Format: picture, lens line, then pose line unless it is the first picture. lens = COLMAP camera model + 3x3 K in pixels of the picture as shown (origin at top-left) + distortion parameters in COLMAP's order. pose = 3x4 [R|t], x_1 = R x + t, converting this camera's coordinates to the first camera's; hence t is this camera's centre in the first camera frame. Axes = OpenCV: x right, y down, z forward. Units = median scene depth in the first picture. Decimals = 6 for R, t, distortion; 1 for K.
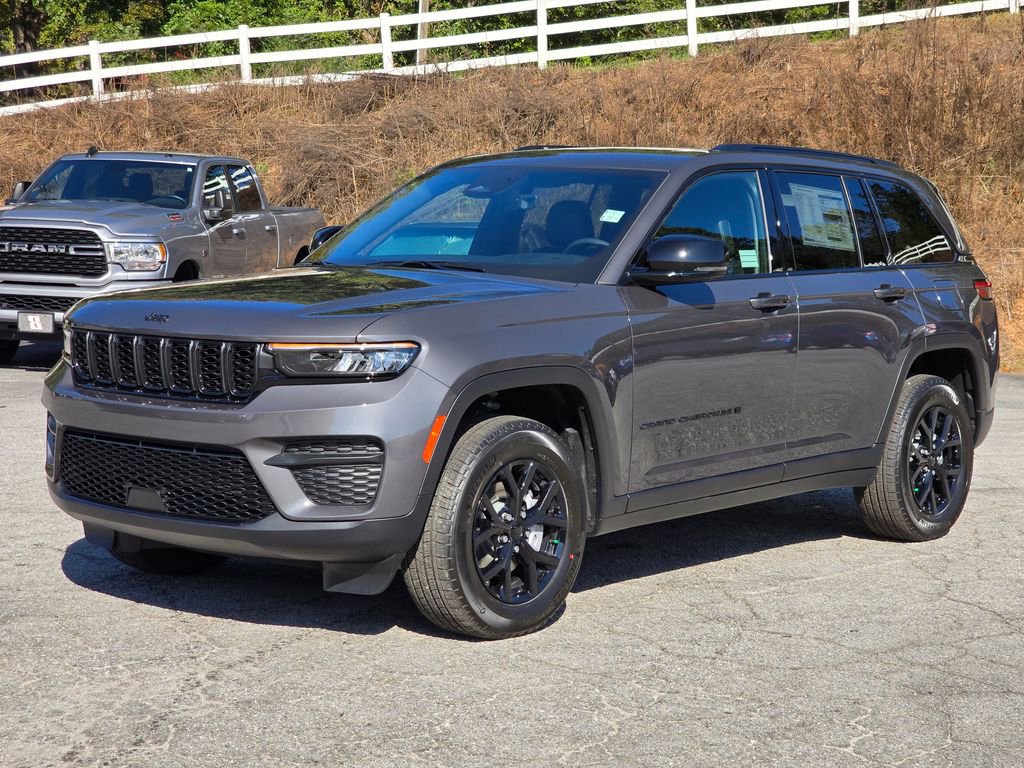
lens RADIAL K [[1956.5, 0, 542.4], [0, 1956.5, 381.3], [0, 0, 1]] dist [-0.032582, 1.000011]
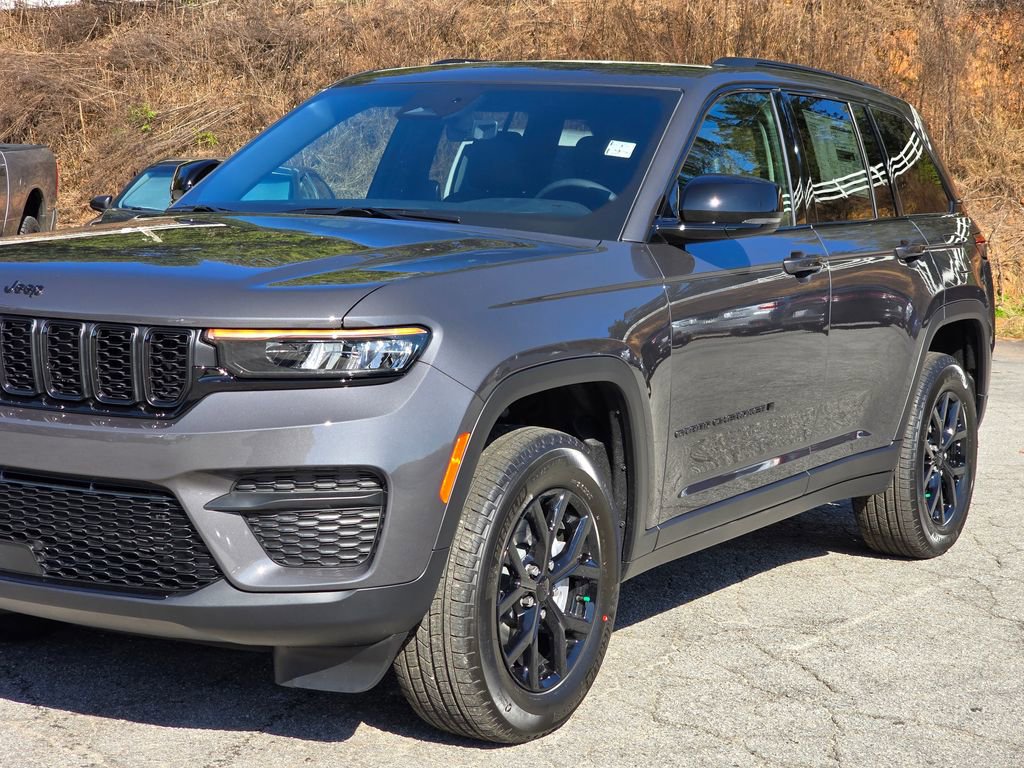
lens RADIAL K [[1952.4, 0, 512.0], [0, 1952.4, 384.0], [0, 0, 1]] dist [0.027321, 0.057648]
pose [[0.988664, -0.006853, 0.149985, -0.132818], [0.002620, 0.999593, 0.028401, -0.018624], [-0.150119, -0.027686, 0.988280, 0.308284]]
